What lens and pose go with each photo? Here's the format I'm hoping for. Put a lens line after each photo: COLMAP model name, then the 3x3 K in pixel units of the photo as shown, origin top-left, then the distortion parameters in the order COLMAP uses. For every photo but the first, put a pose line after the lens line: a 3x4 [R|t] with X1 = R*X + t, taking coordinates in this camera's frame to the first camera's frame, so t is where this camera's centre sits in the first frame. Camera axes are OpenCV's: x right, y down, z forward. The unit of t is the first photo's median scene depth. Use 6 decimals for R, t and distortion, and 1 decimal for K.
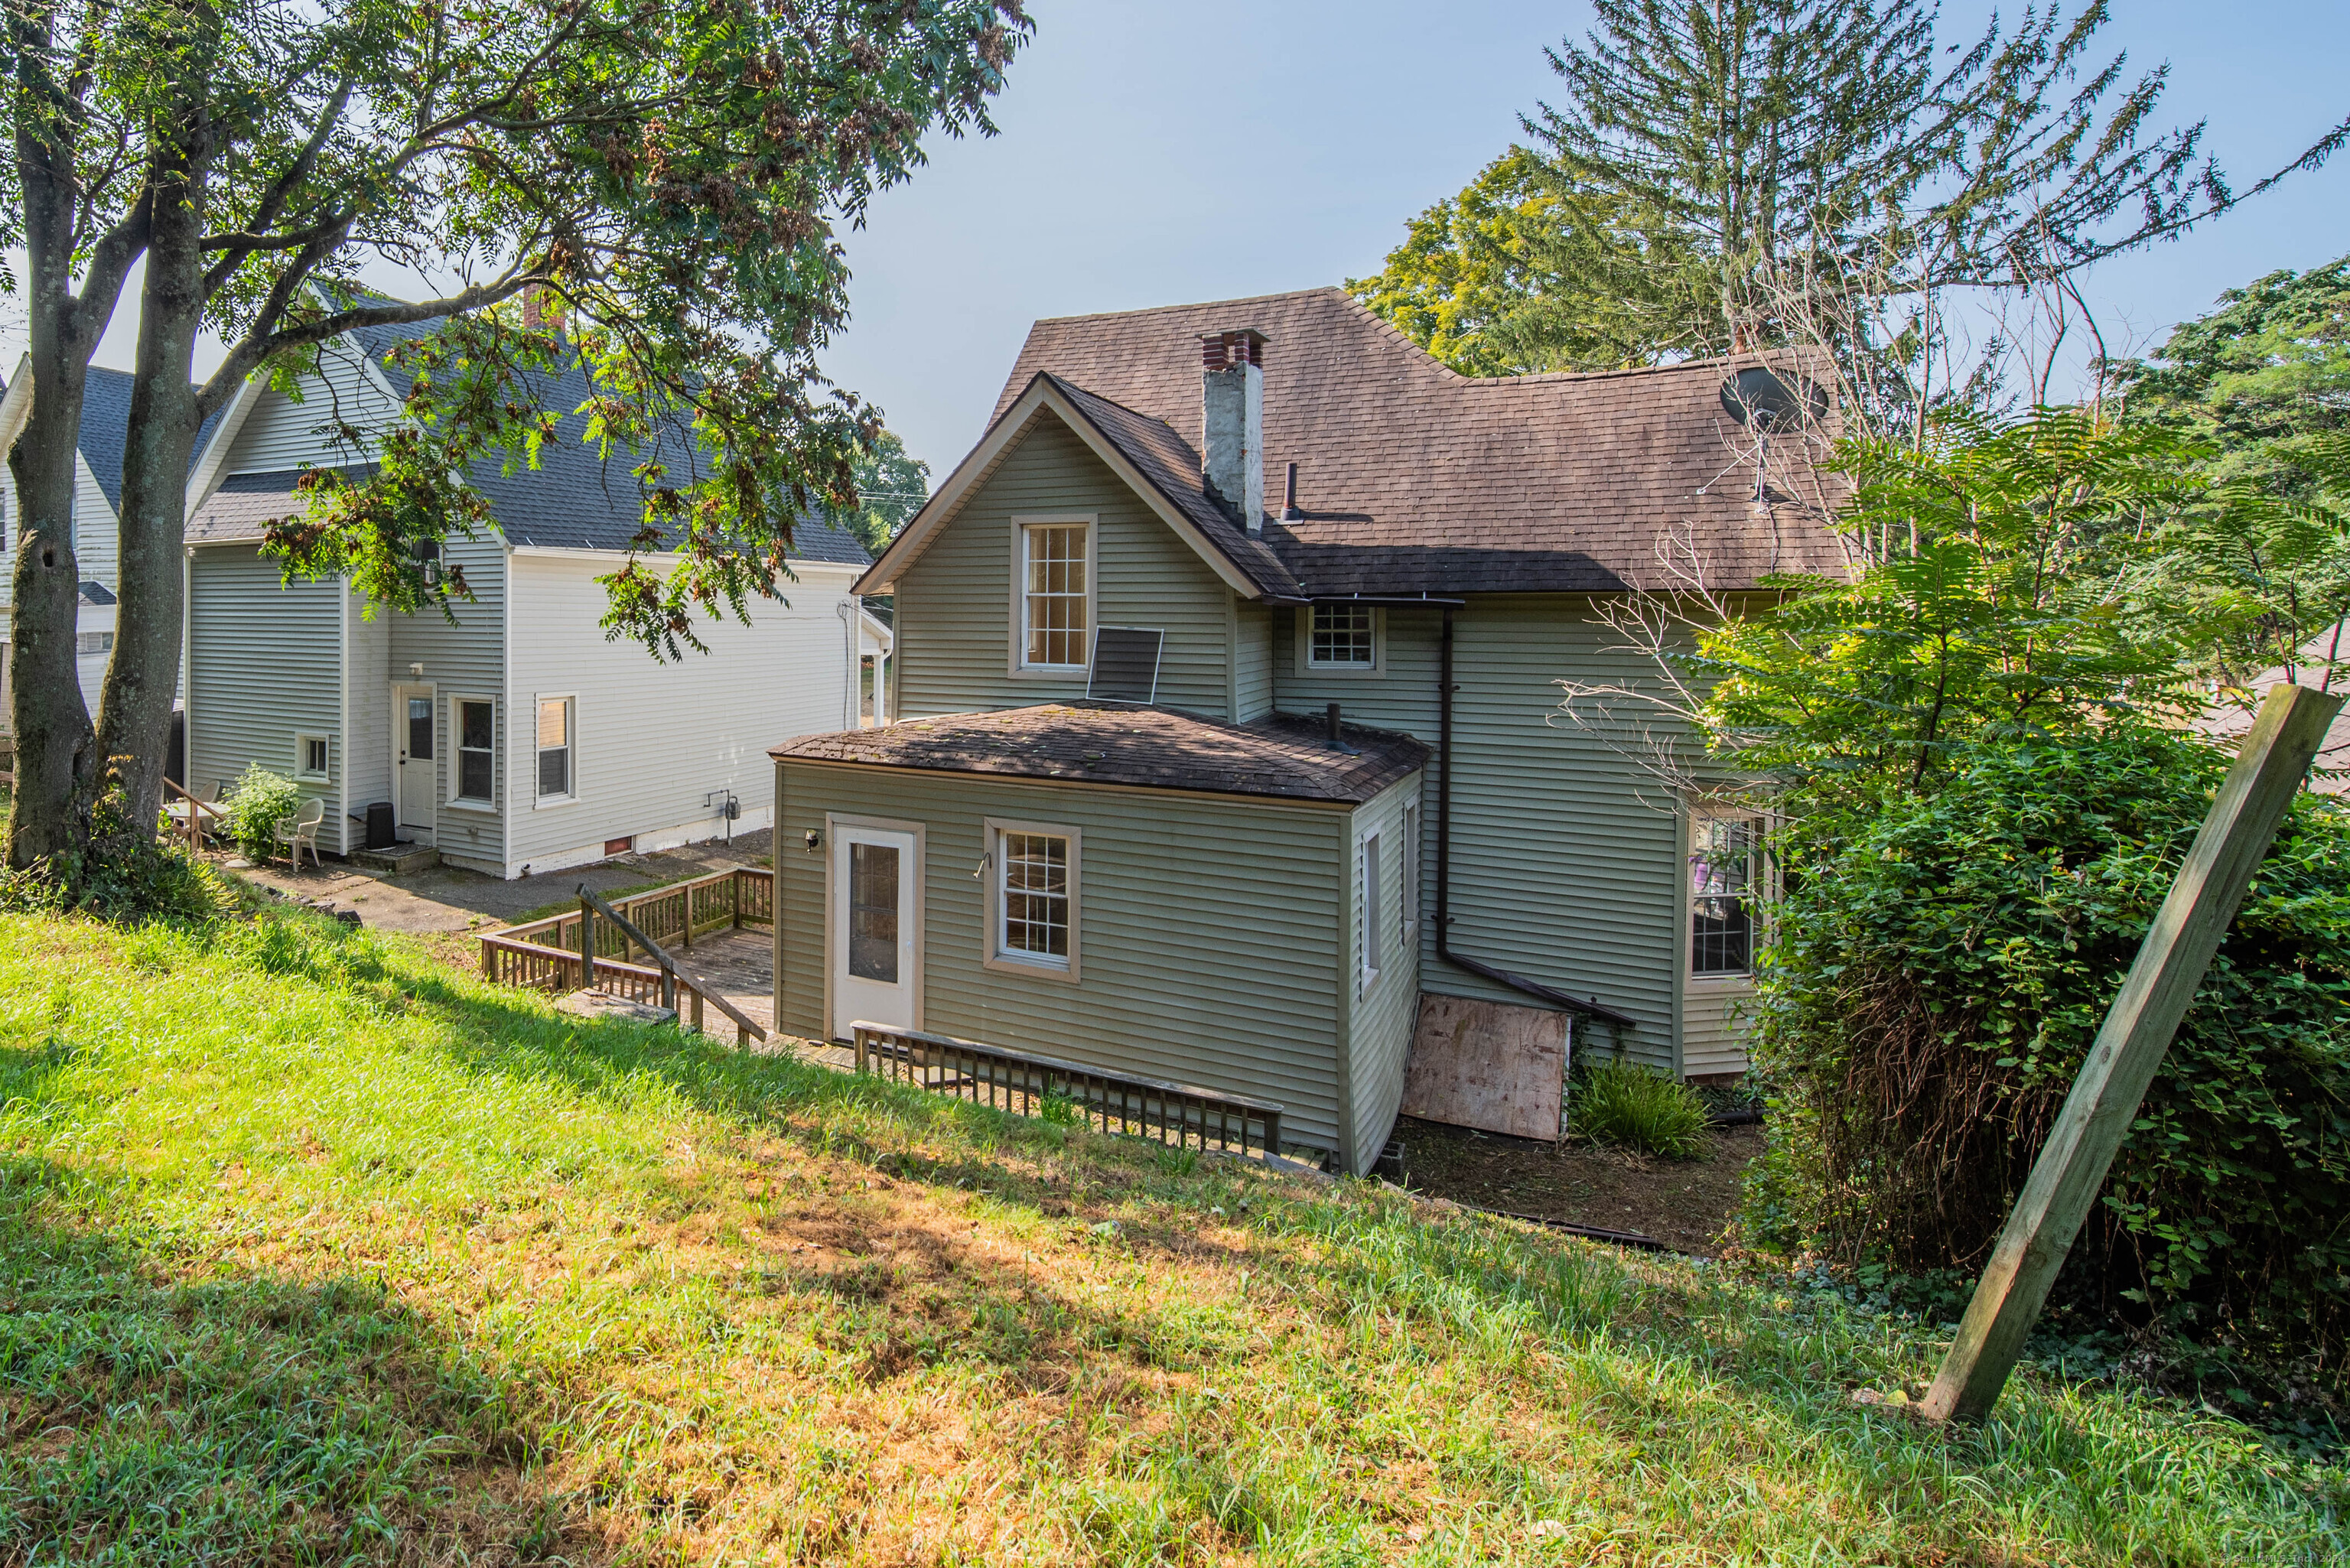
lens RADIAL K [[984.0, 0, 1216.3], [0, 984.0, 786.6], [0, 0, 1]] dist [-0.003347, -0.000851]
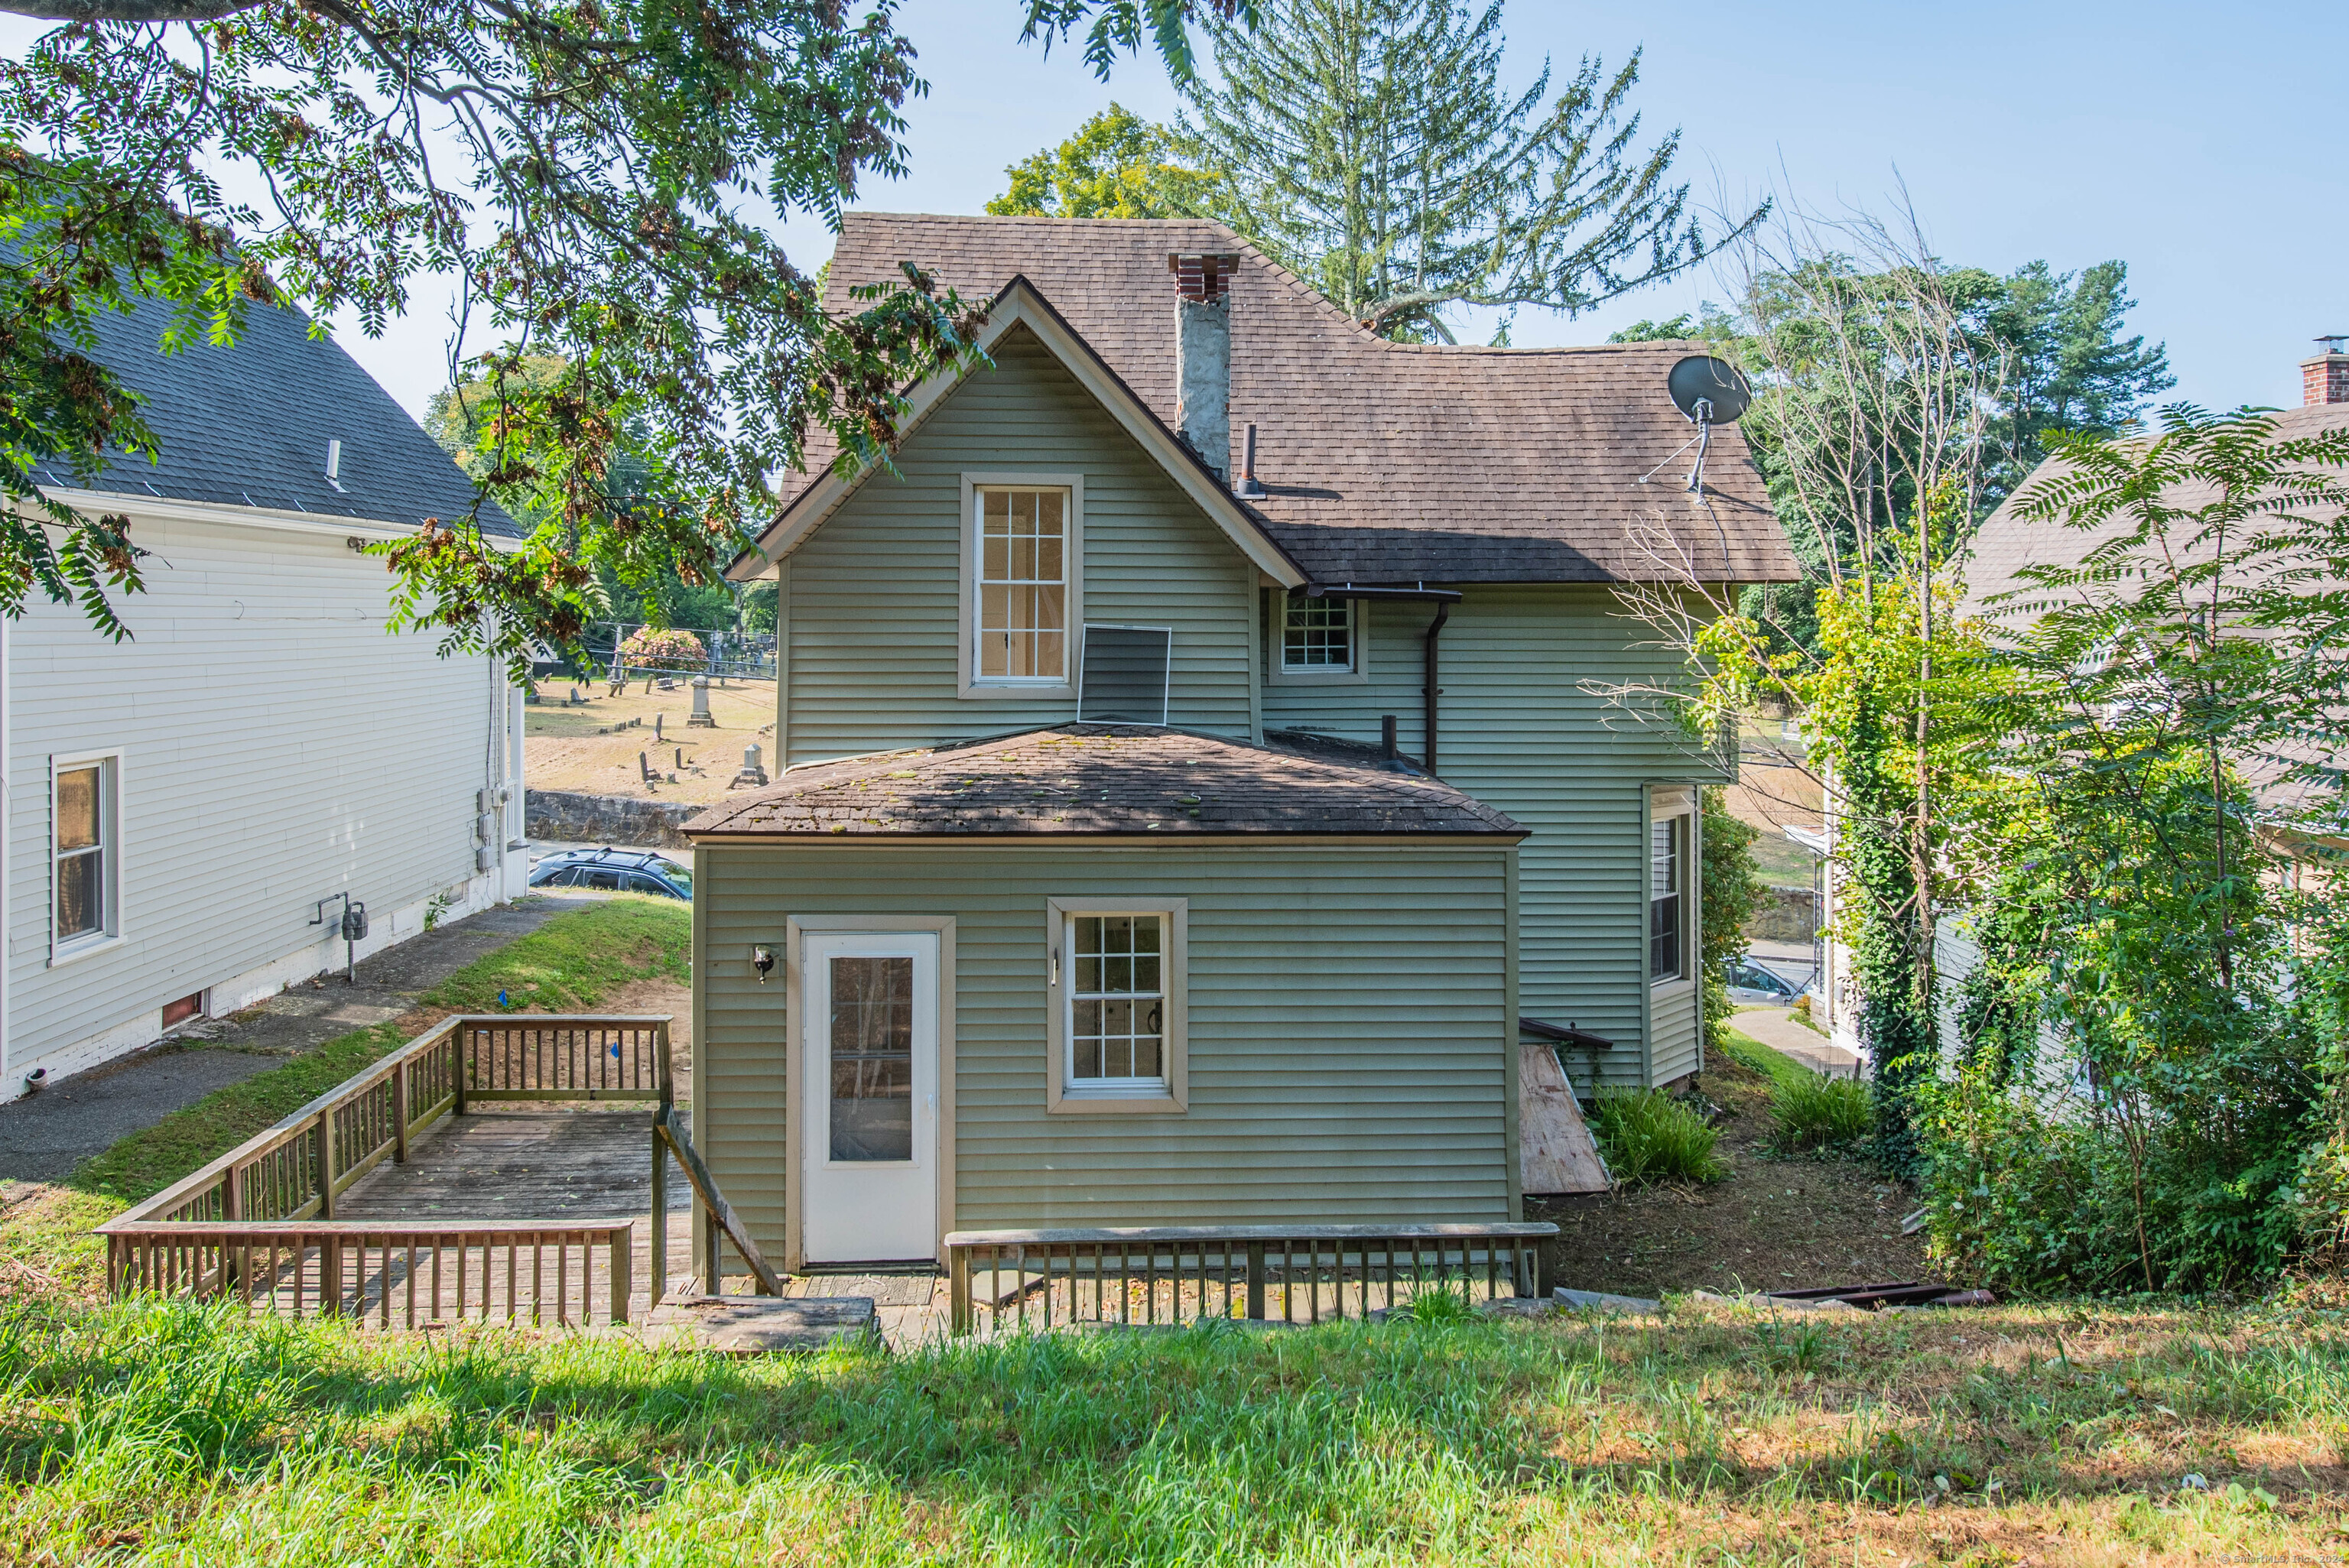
lens RADIAL K [[1106.0, 0, 1174.6], [0, 1106.0, 772.9], [0, 0, 1]] dist [0.001694, 0.001041]
pose [[0.919685, -0.060639, 0.387947, -0.358513], [0.071596, 0.997338, -0.013839, -0.031754], [-0.386075, 0.040503, 0.921578, 0.188622]]
